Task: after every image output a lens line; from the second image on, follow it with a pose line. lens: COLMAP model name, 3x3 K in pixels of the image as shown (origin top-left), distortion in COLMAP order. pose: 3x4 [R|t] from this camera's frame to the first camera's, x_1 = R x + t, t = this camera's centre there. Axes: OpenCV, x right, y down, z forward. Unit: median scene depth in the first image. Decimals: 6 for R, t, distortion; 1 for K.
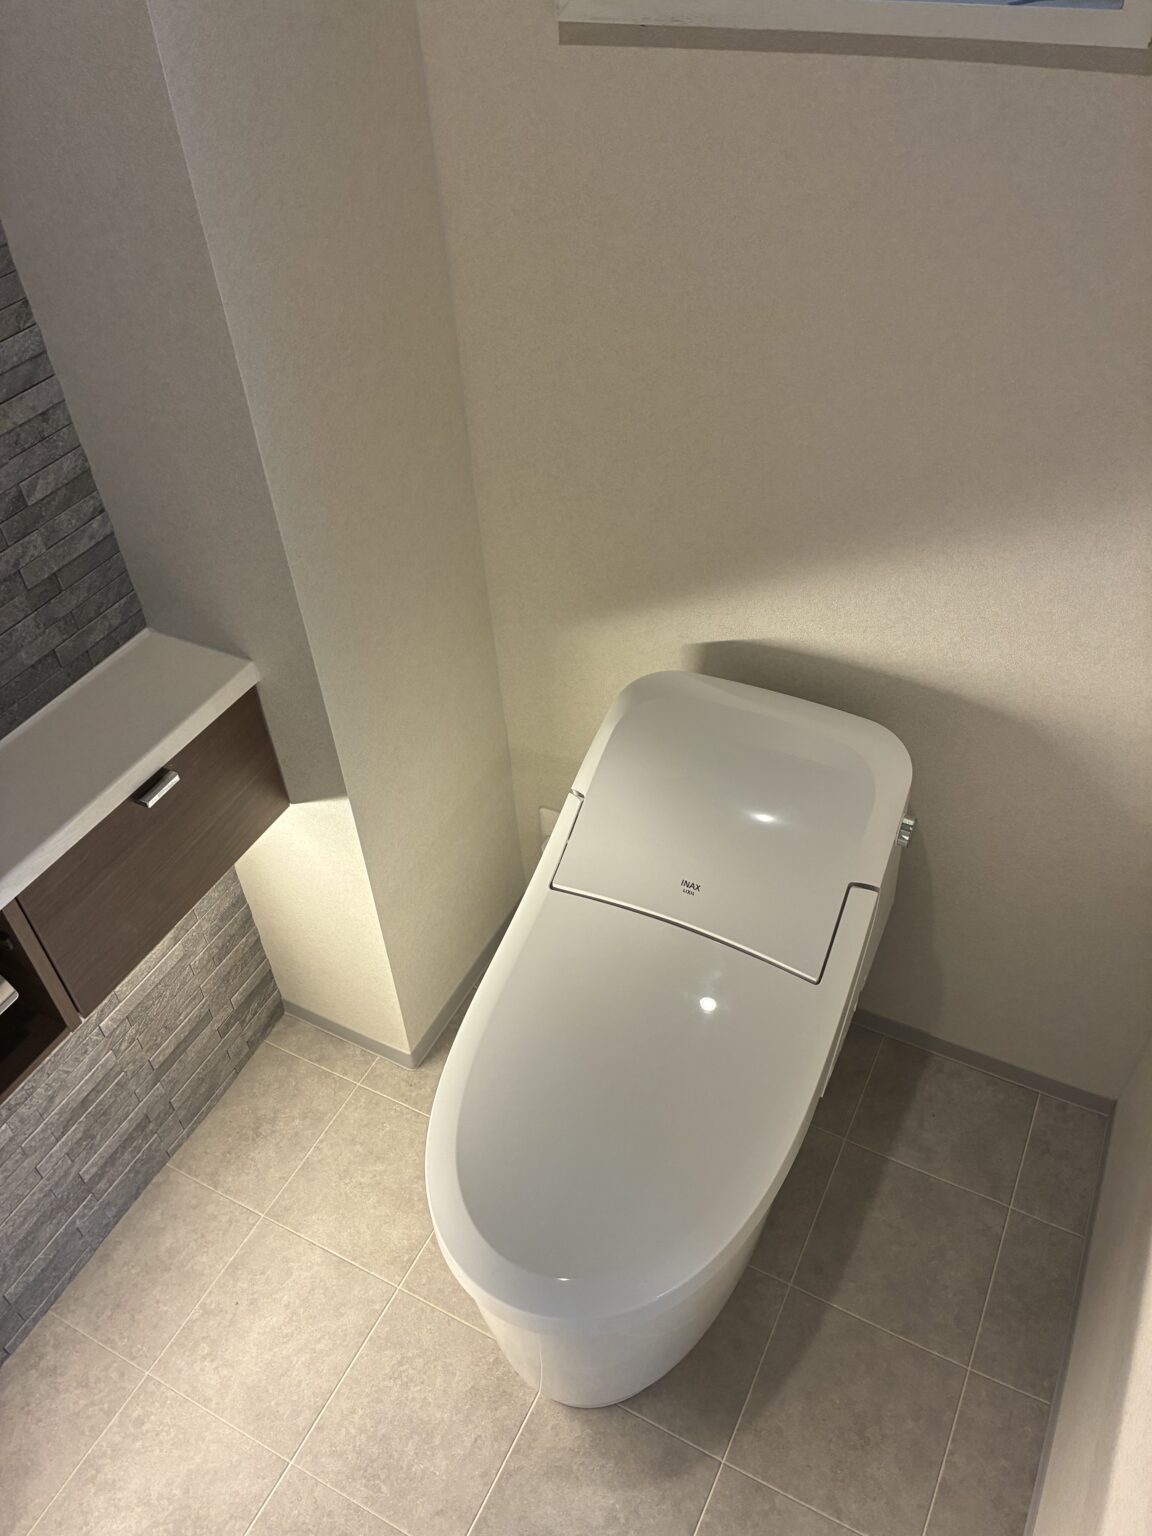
lens RADIAL K [[1174.0, 0, 582.0], [0, 1174.0, 766.6], [0, 0, 1]] dist [0.038524, -0.050244]
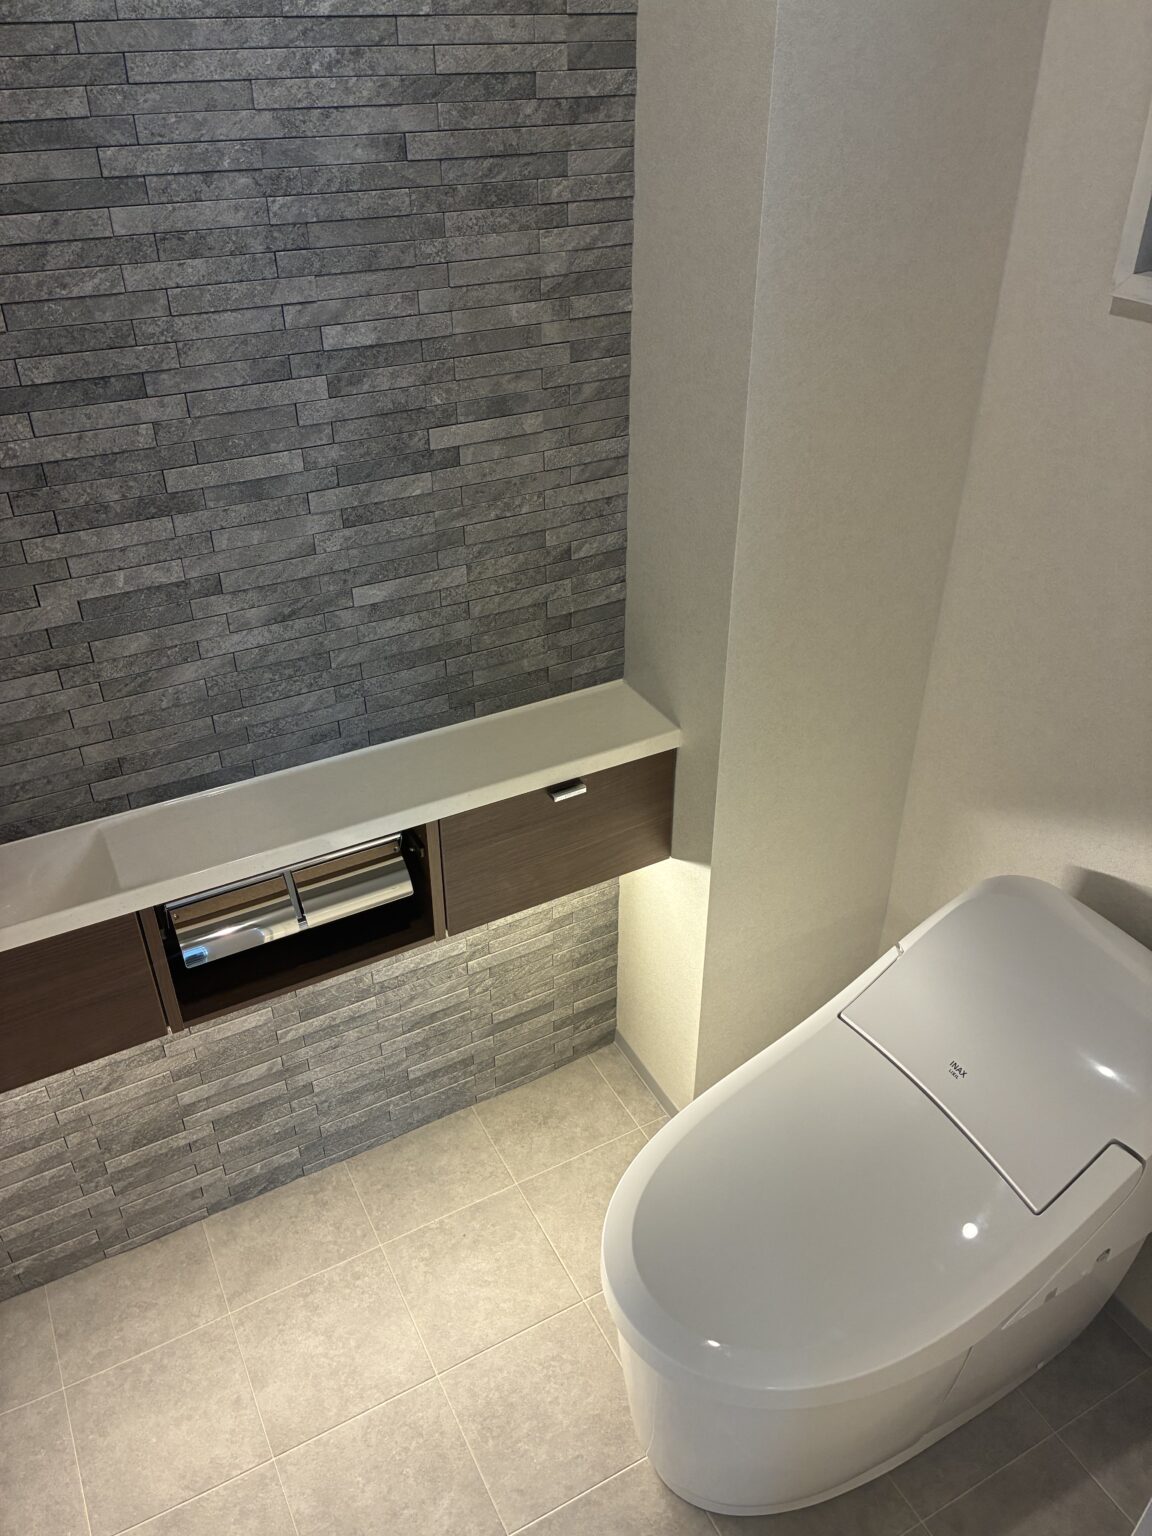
lens RADIAL K [[1174.0, 0, 577.8], [0, 1174.0, 768.4], [0, 0, 1]] dist [0.038524, -0.050244]
pose [[0.823441, 0.349883, -0.446684, 0.176762], [-0.406971, 0.912760, -0.035276, 0.031164], [0.395372, 0.210835, 0.893996, -0.105212]]
